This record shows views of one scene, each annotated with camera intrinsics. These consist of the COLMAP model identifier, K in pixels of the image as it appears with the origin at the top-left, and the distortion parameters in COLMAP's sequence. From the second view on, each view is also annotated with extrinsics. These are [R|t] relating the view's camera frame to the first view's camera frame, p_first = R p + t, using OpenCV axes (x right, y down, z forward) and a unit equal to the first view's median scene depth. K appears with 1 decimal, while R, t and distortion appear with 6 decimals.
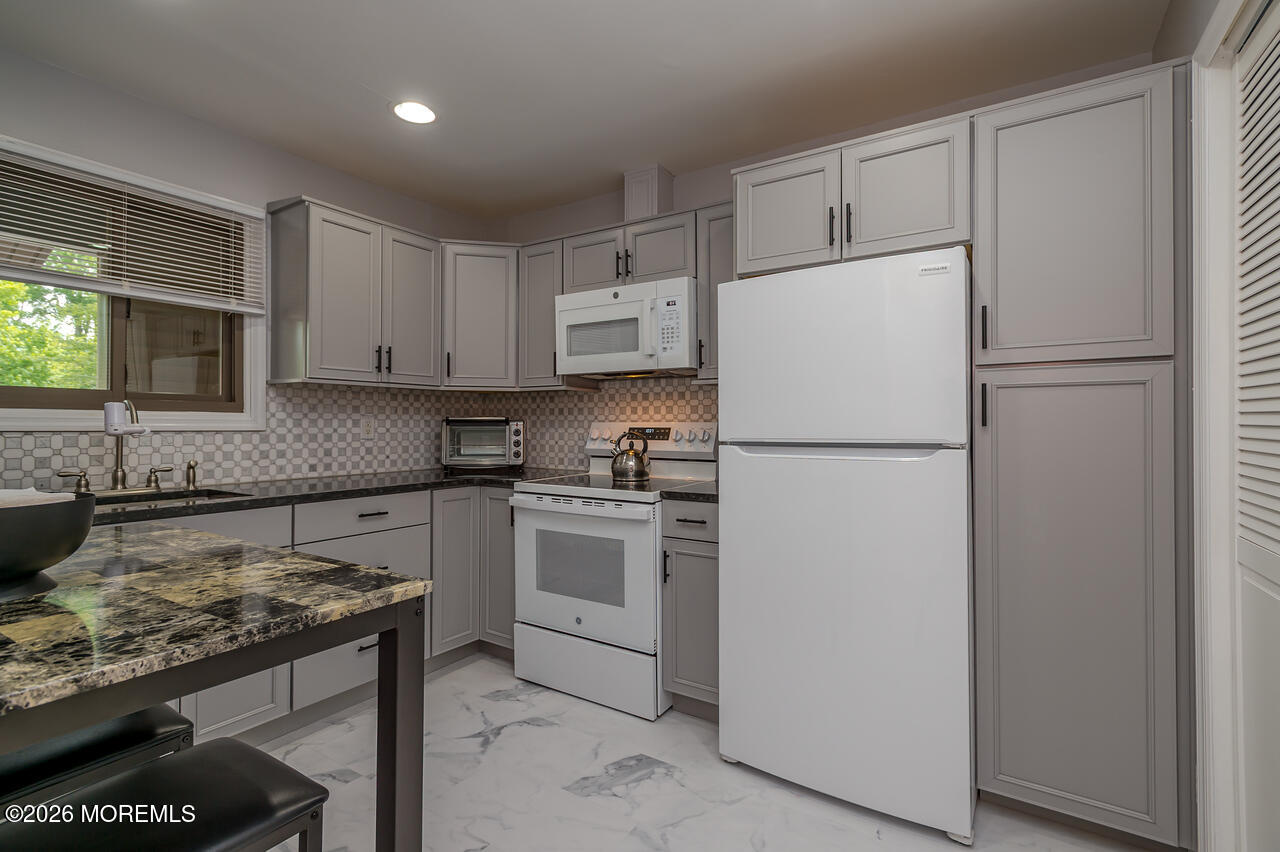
lens RADIAL K [[599.4, 0, 641.1], [0, 599.4, 422.3], [0, 0, 1]] dist [0.015432, -0.003853]
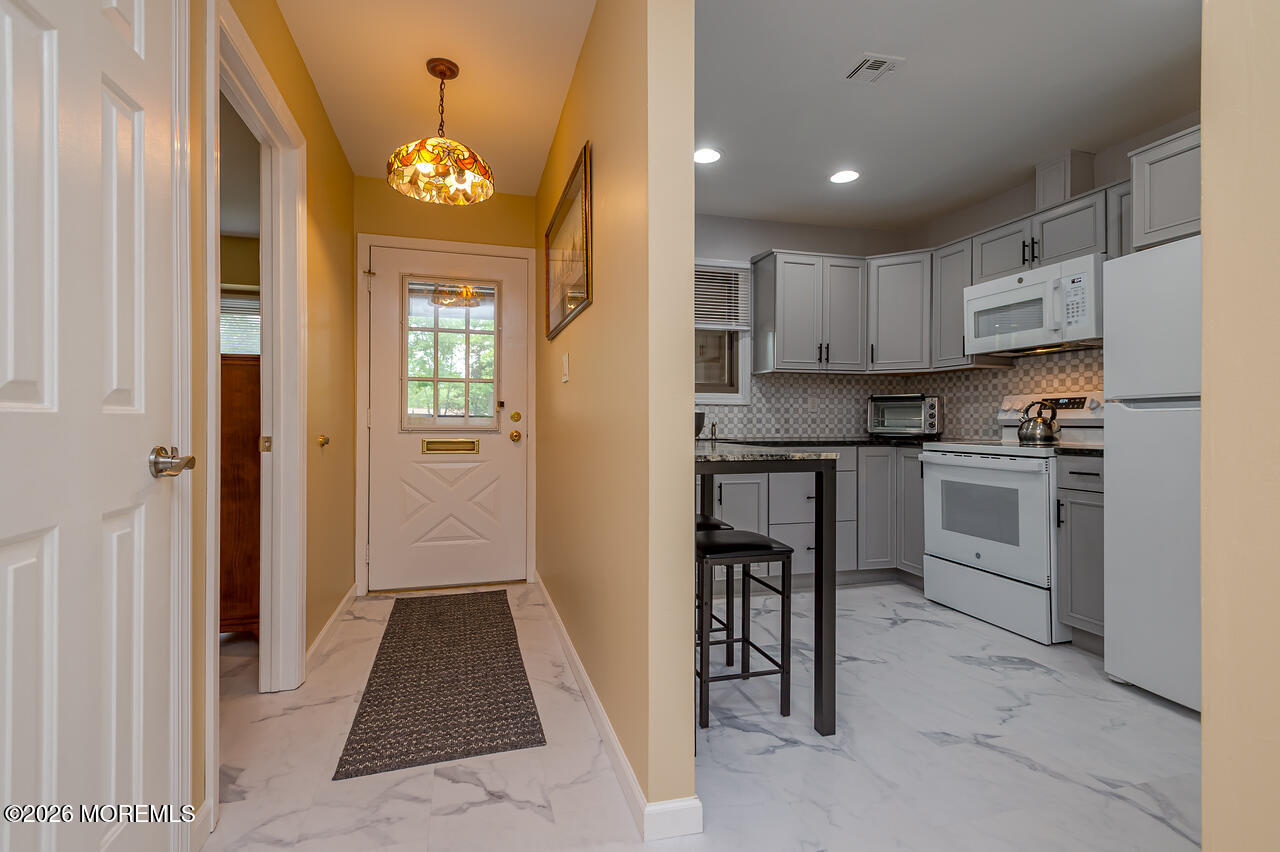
lens RADIAL K [[599.4, 0, 635.6], [0, 599.4, 424.3], [0, 0, 1]] dist [0.015432, -0.003853]
pose [[0.753109, 0.001070, -0.657895, 0.168499], [0.003596, 0.999977, 0.005743, 0.053591], [0.657886, -0.006691, 0.753088, -0.354556]]
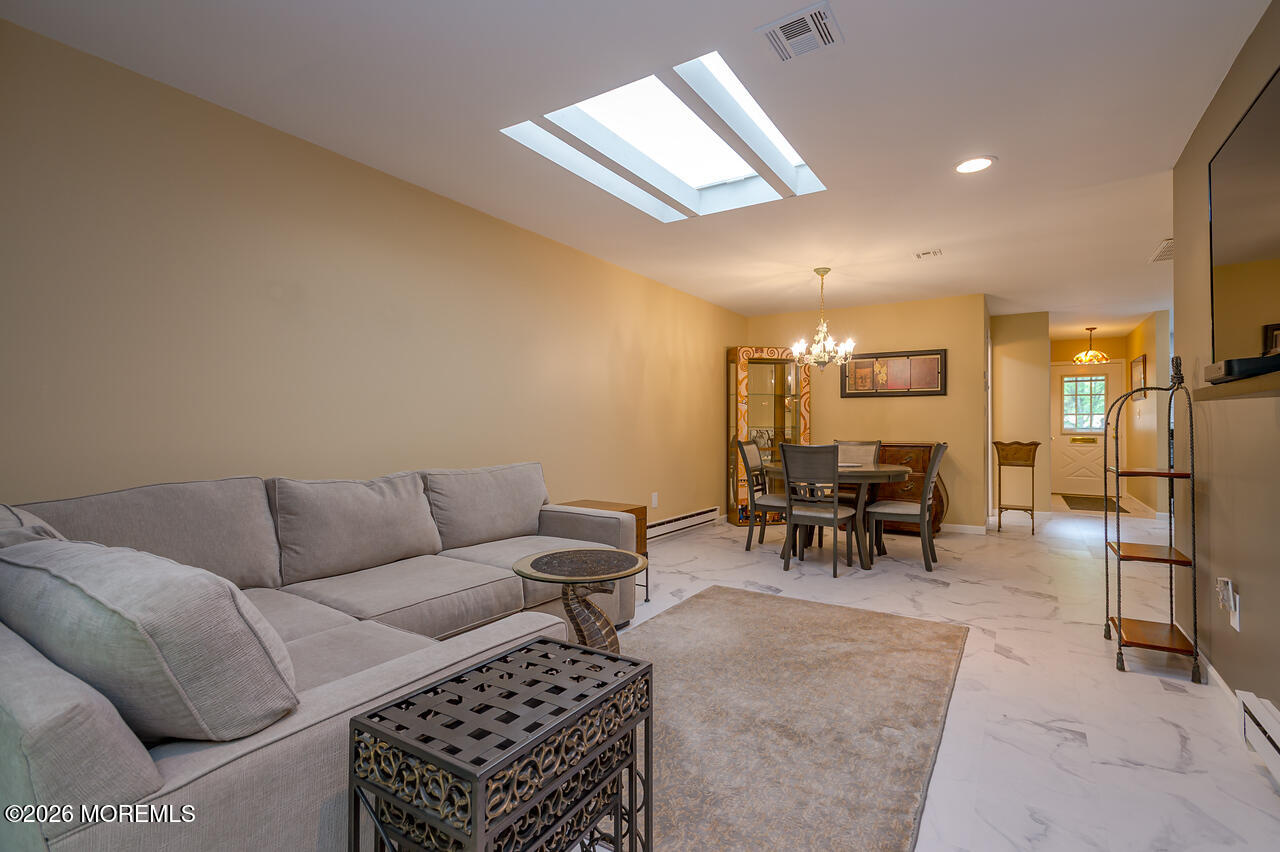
lens RADIAL K [[599.4, 0, 630.3], [0, 599.4, 423.6], [0, 0, 1]] dist [0.015432, -0.003853]
pose [[-0.000597, -0.005673, -0.999984, 2.417401], [0.005091, 0.999971, -0.005676, 0.020130], [0.999987, -0.005094, -0.000568, -2.195248]]
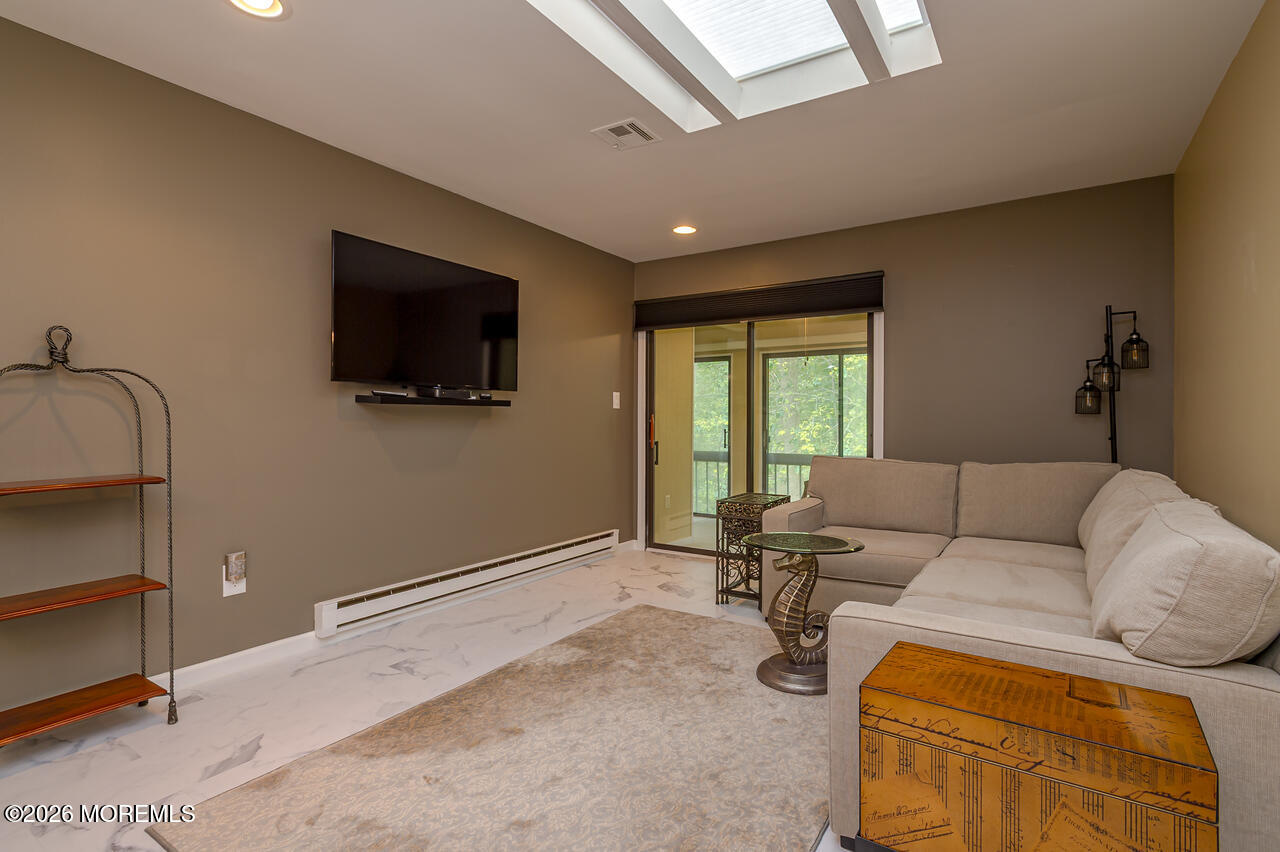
lens RADIAL K [[623.7, 0, 626.9], [0, 623.7, 414.0], [0, 0, 1]] dist [-0.000657, -0.001715]
pose [[0.009828, 0.007657, 0.999922, 0.577386], [-0.009125, 0.999930, -0.007568, 0.015493], [-0.999910, -0.009050, 0.009897, -1.994763]]
